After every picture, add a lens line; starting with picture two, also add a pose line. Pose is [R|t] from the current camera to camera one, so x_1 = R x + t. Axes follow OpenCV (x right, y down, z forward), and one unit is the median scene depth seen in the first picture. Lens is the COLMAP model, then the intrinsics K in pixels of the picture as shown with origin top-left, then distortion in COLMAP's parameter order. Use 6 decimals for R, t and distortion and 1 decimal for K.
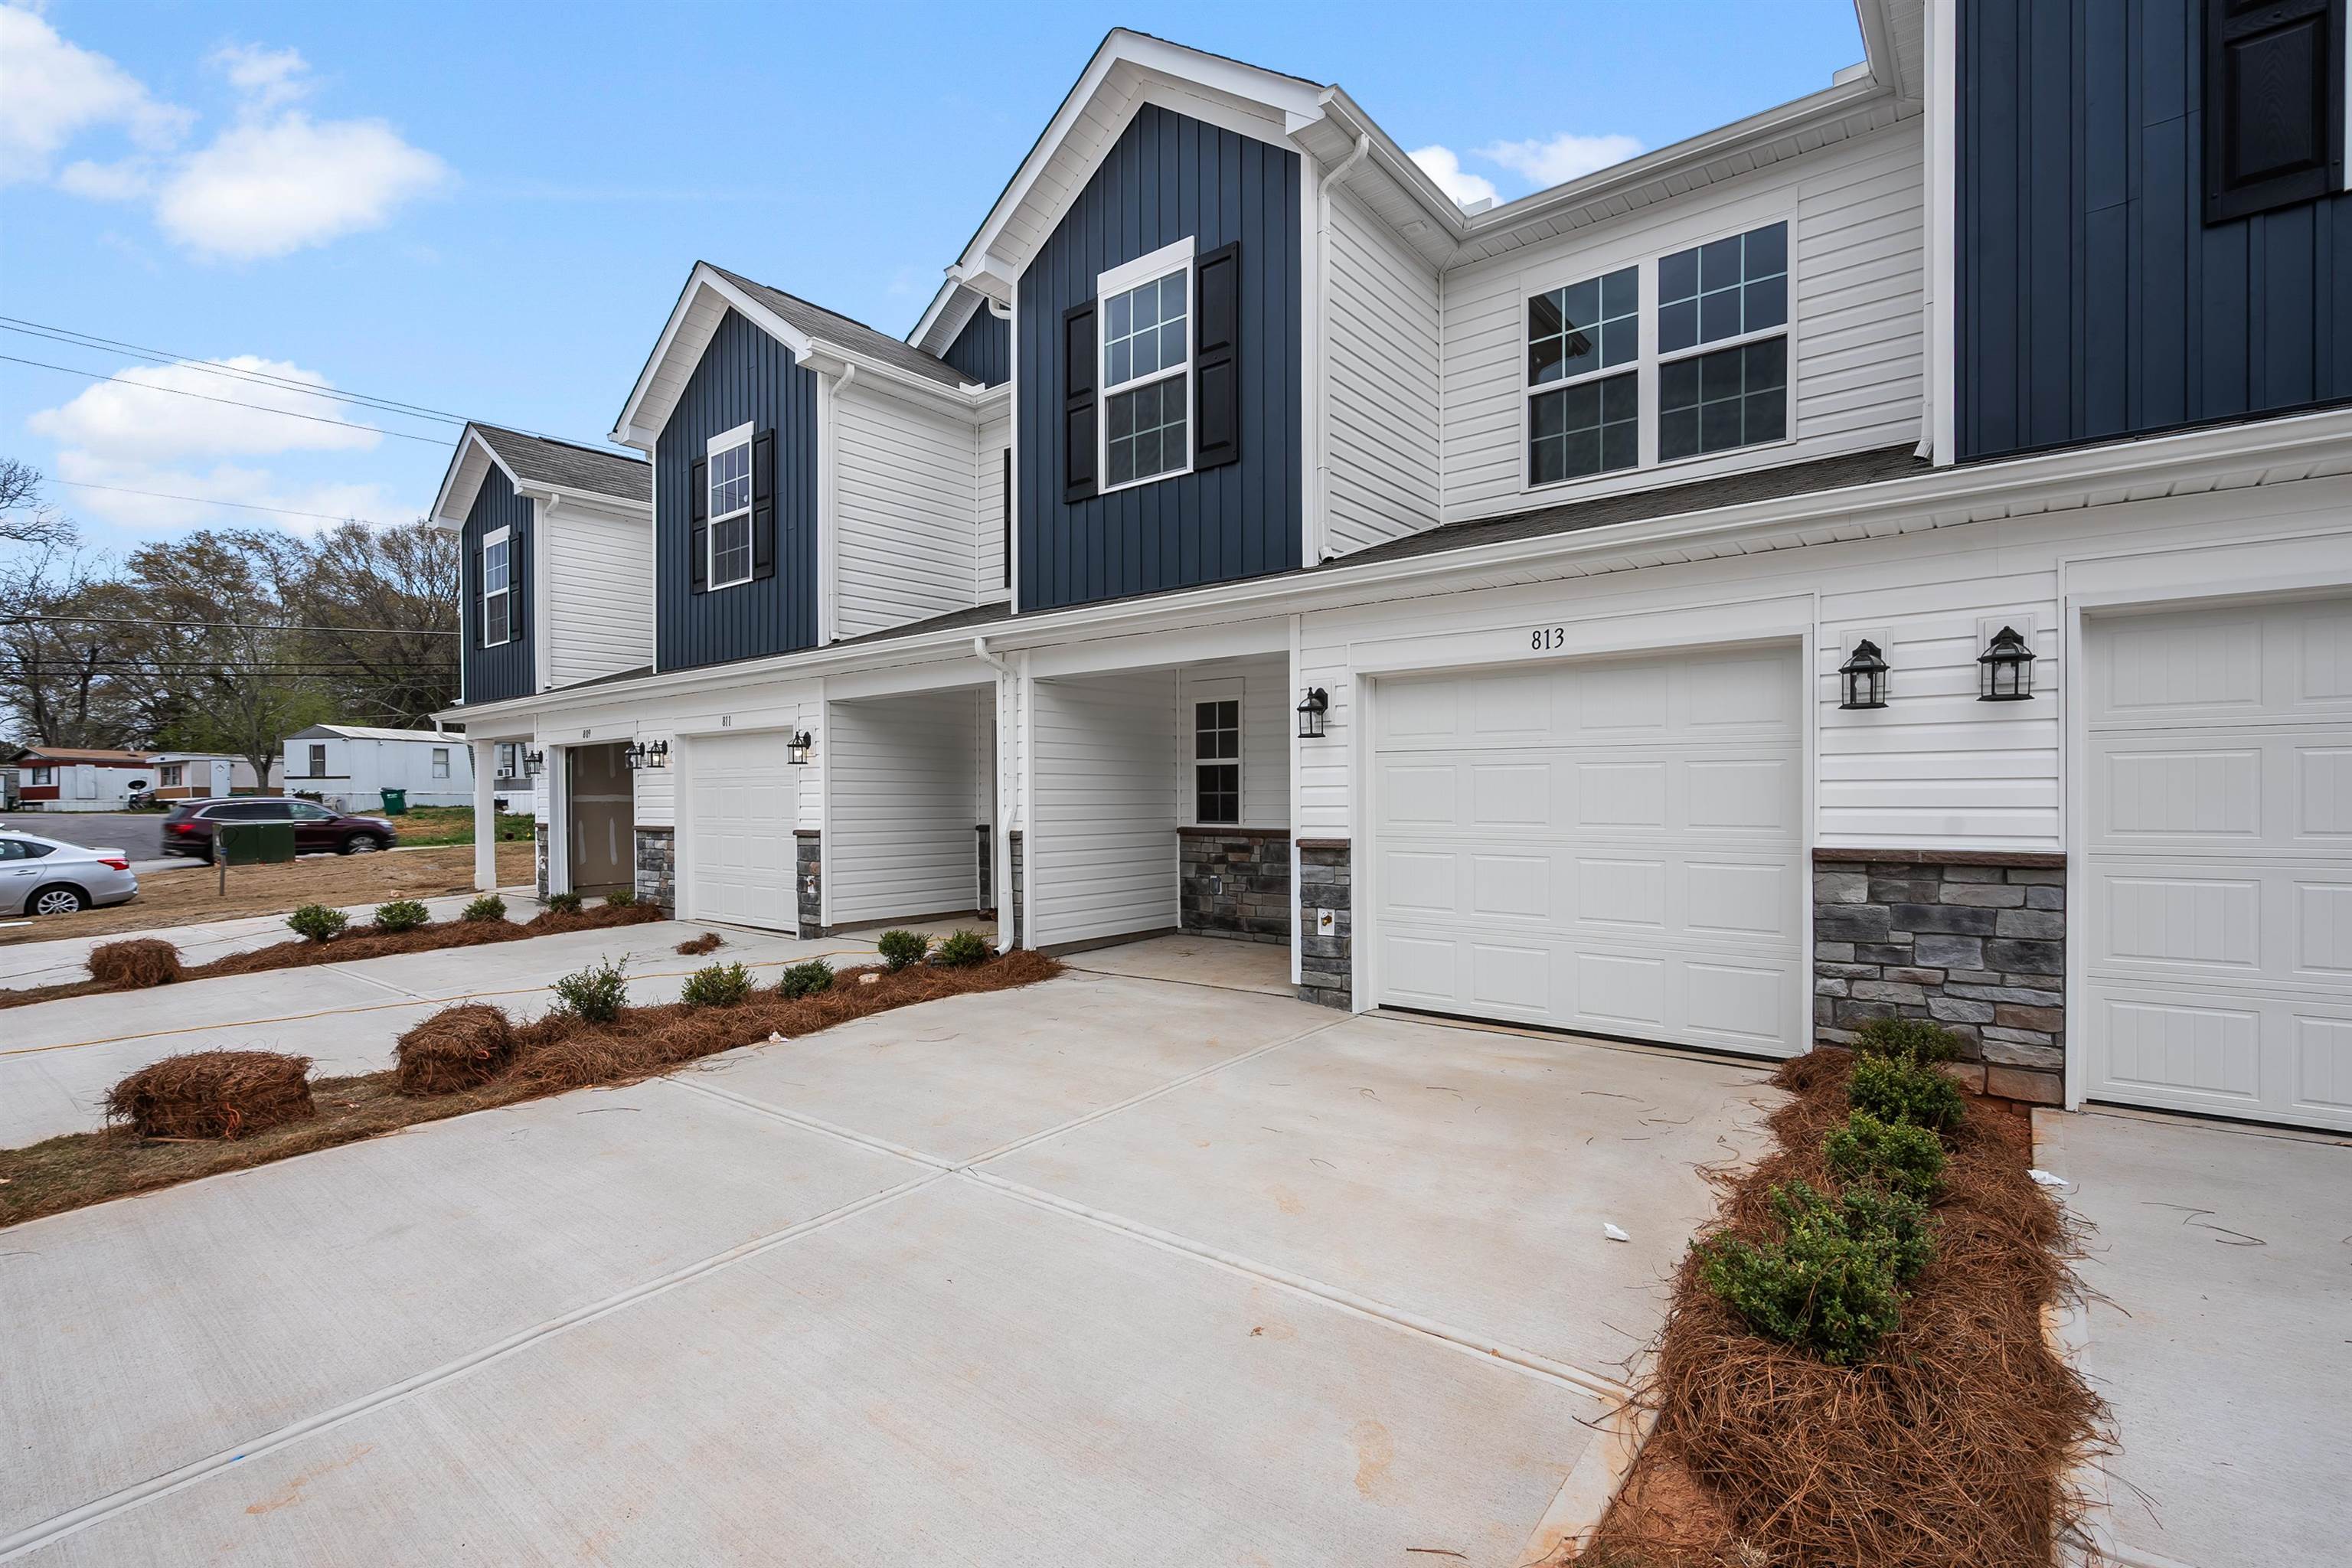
lens RADIAL K [[1069.3, 0, 1180.9], [0, 1069.3, 807.3], [0, 0, 1]] dist [-0.009181, 0.004373]
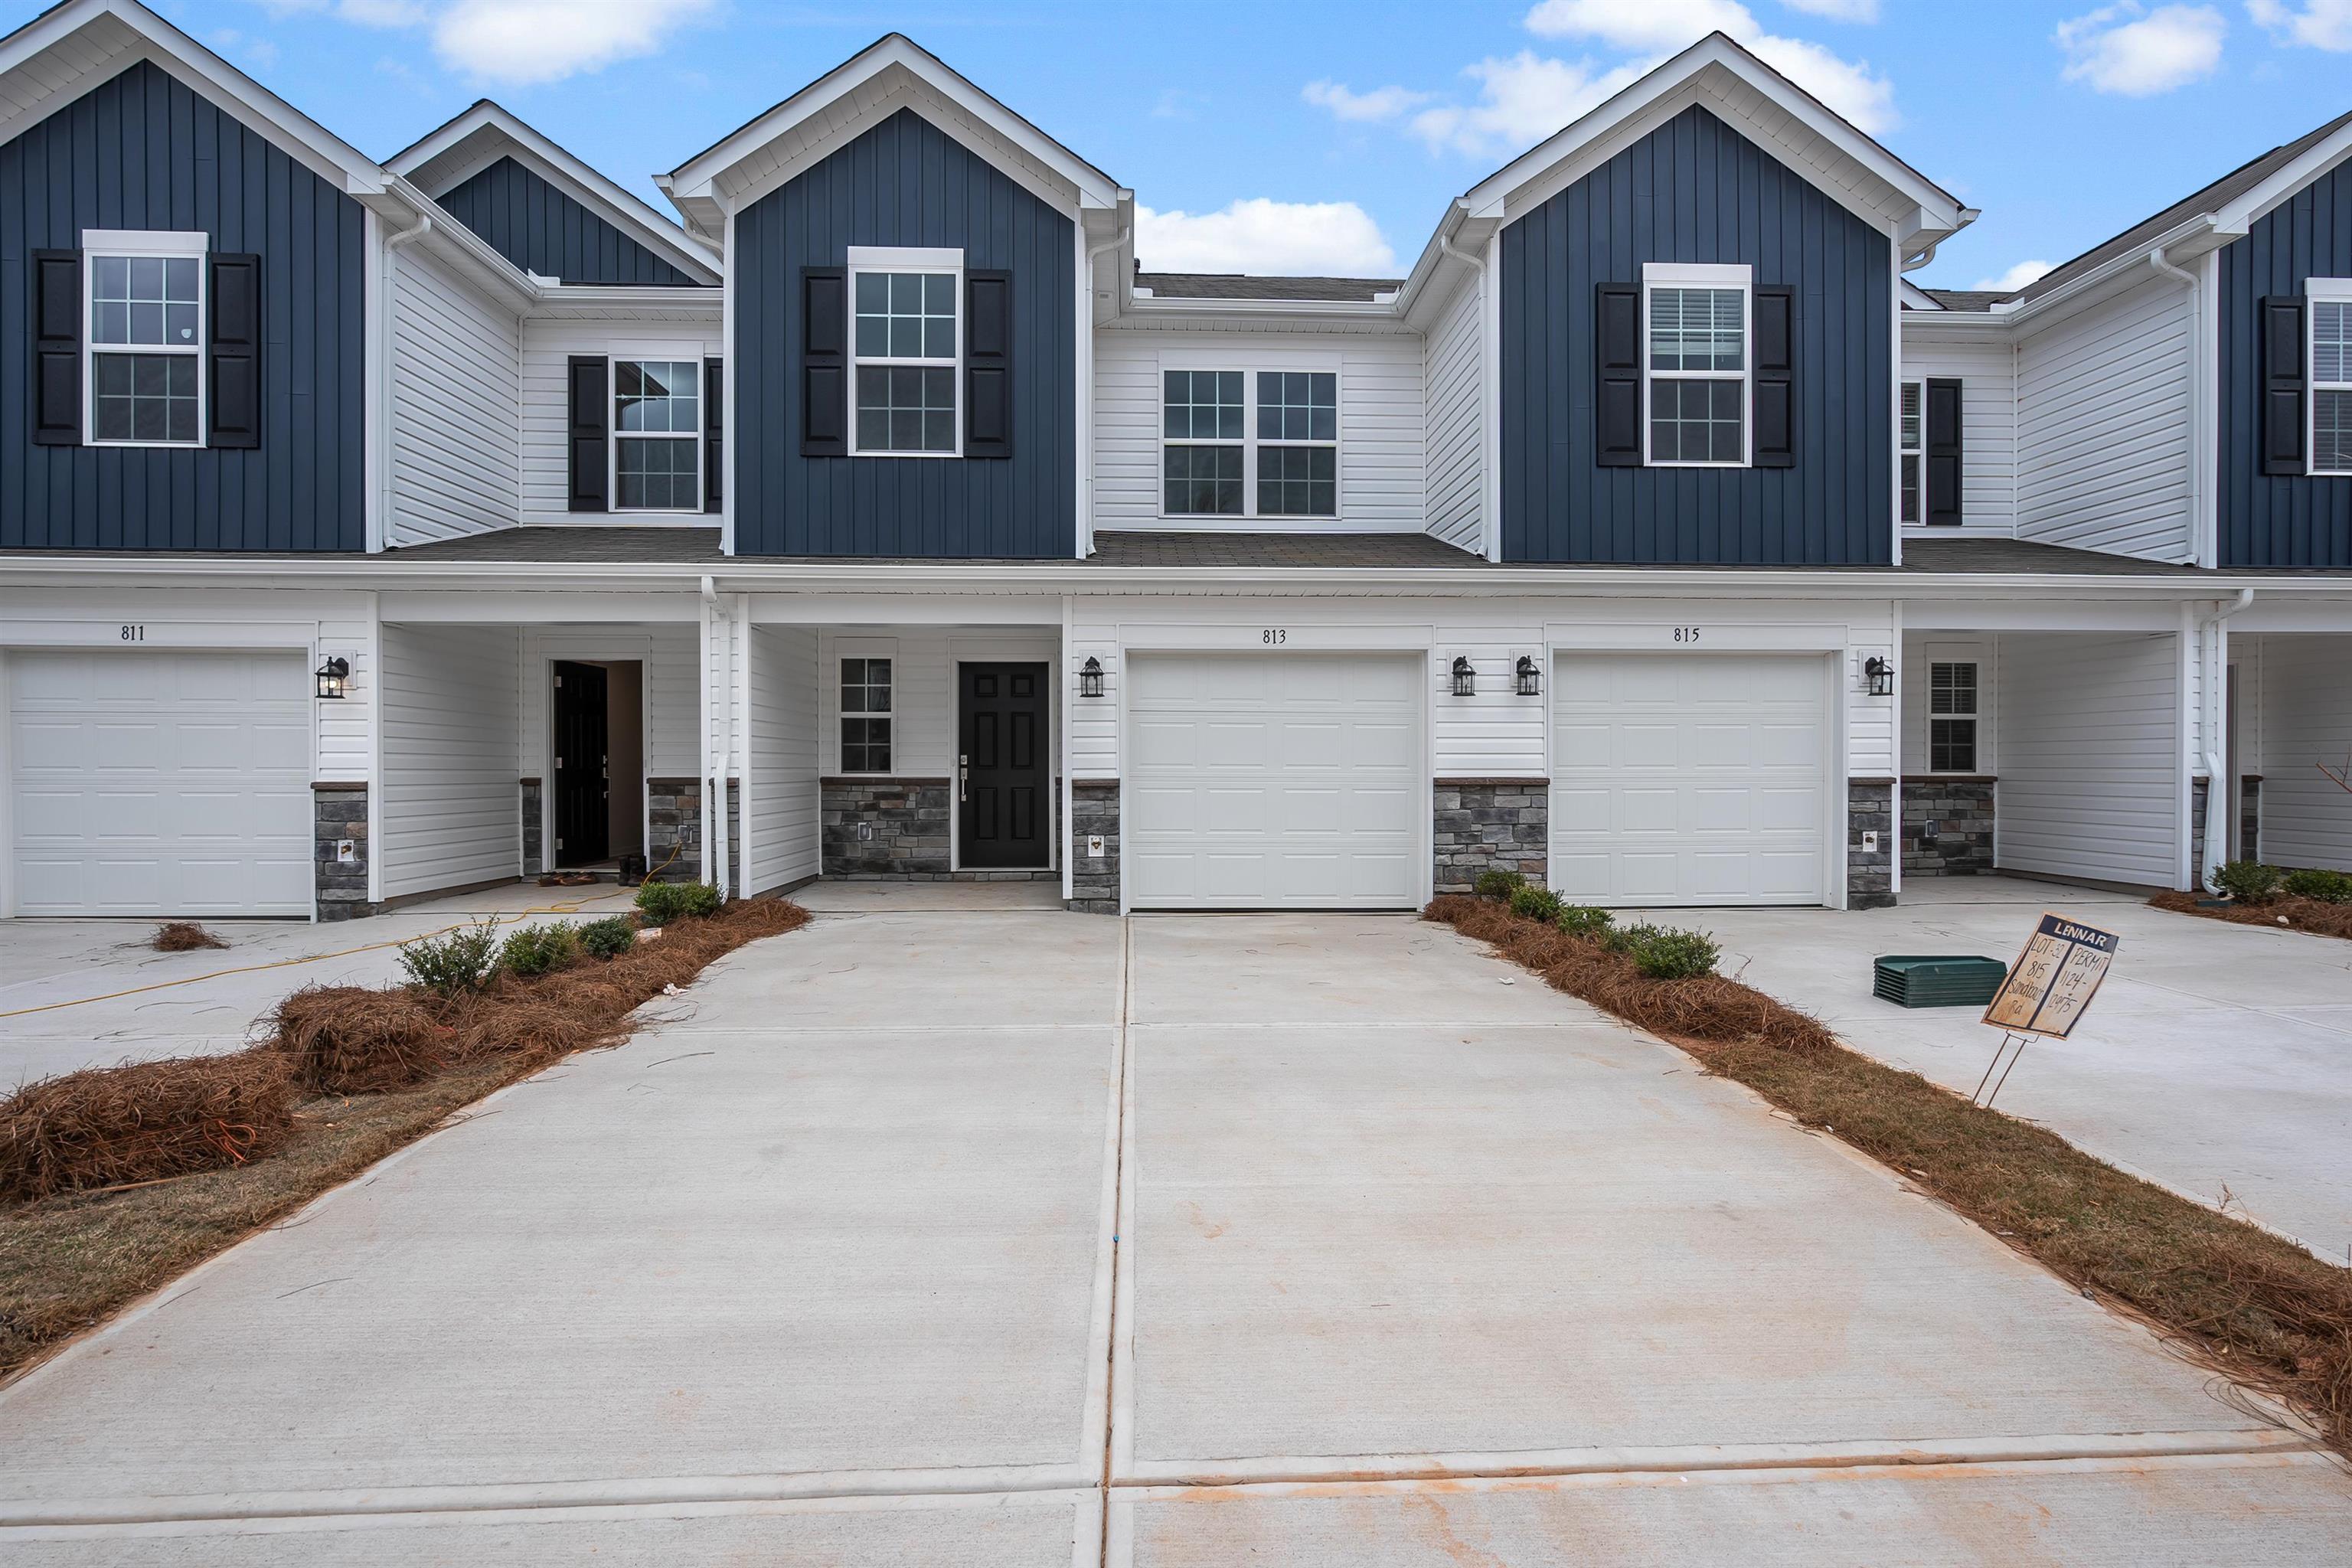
lens RADIAL K [[1069.3, 0, 1175.3], [0, 1069.3, 767.6], [0, 0, 1]] dist [-0.009181, 0.004373]
pose [[0.752886, 0.004825, 0.658133, -0.521125], [0.001232, 0.999961, -0.008741, 0.023405], [-0.658149, 0.007391, 0.752851, 0.002927]]
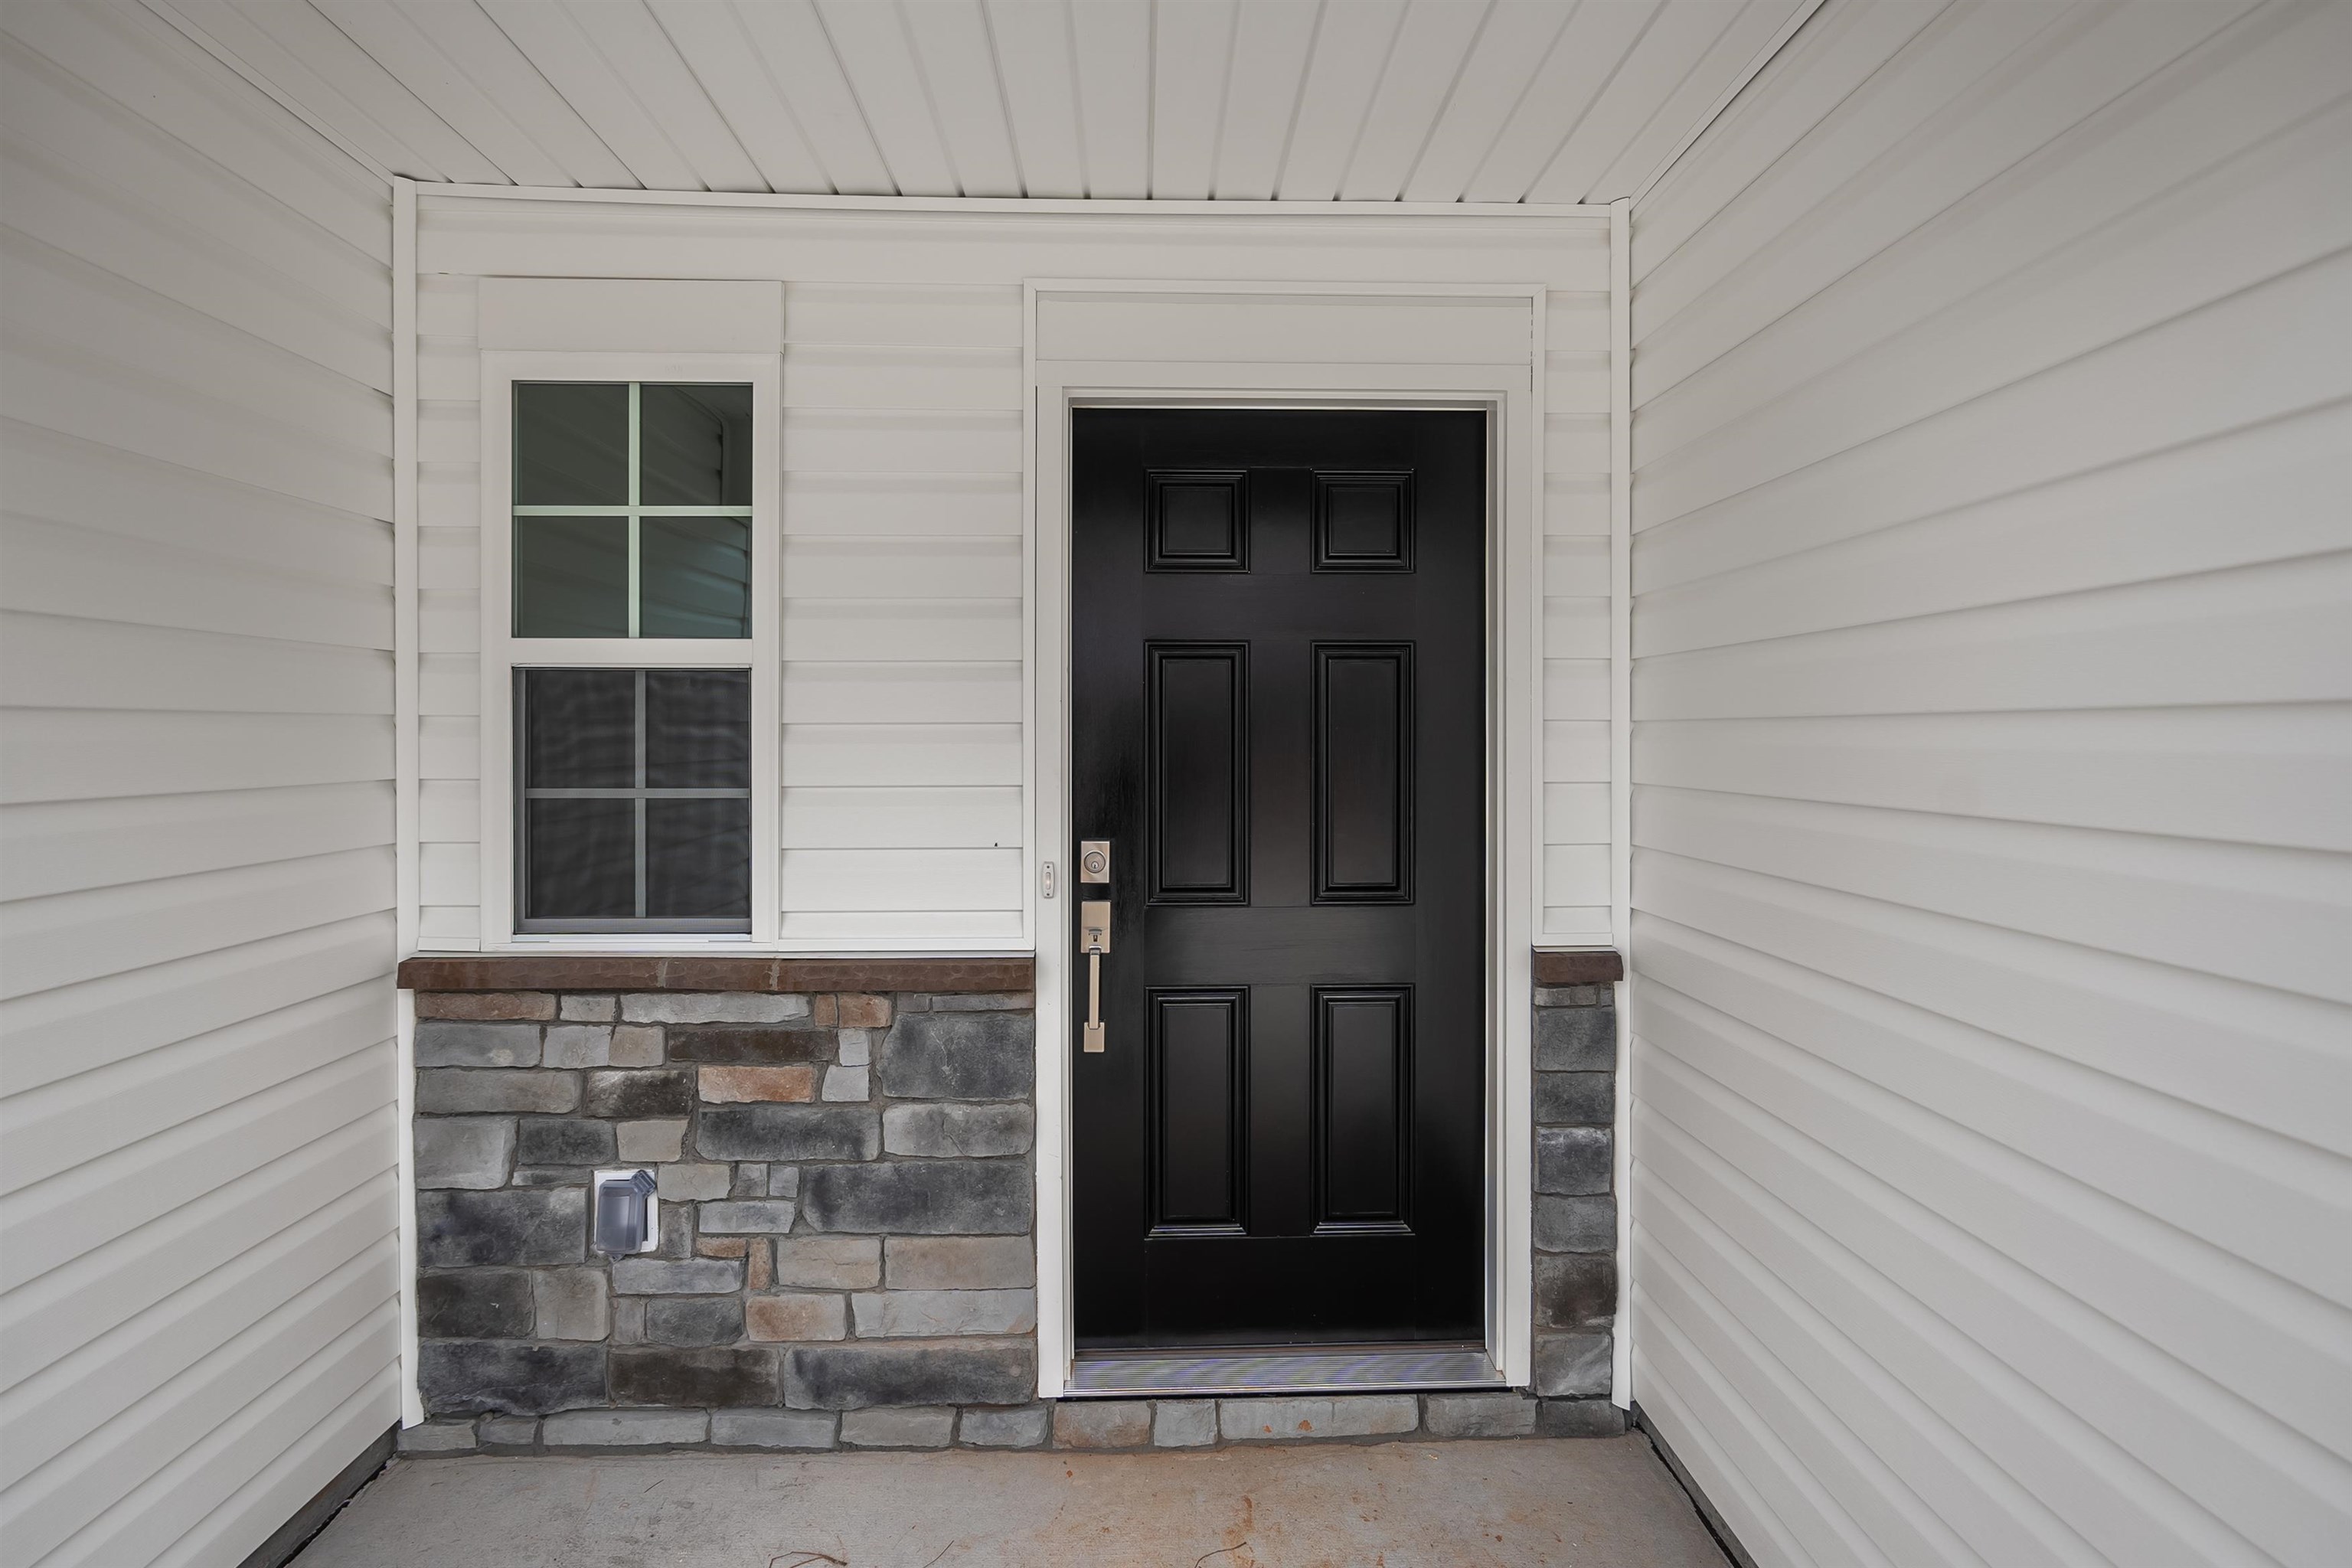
lens RADIAL K [[1069.3, 0, 1198.2], [0, 1069.3, 787.4], [0, 0, 1]] dist [-0.009181, 0.004373]
pose [[0.763331, 0.001475, 0.646006, -0.023147], [0.001839, 0.999988, -0.004457, -0.016371], [-0.646005, 0.004590, 0.763319, 0.913553]]
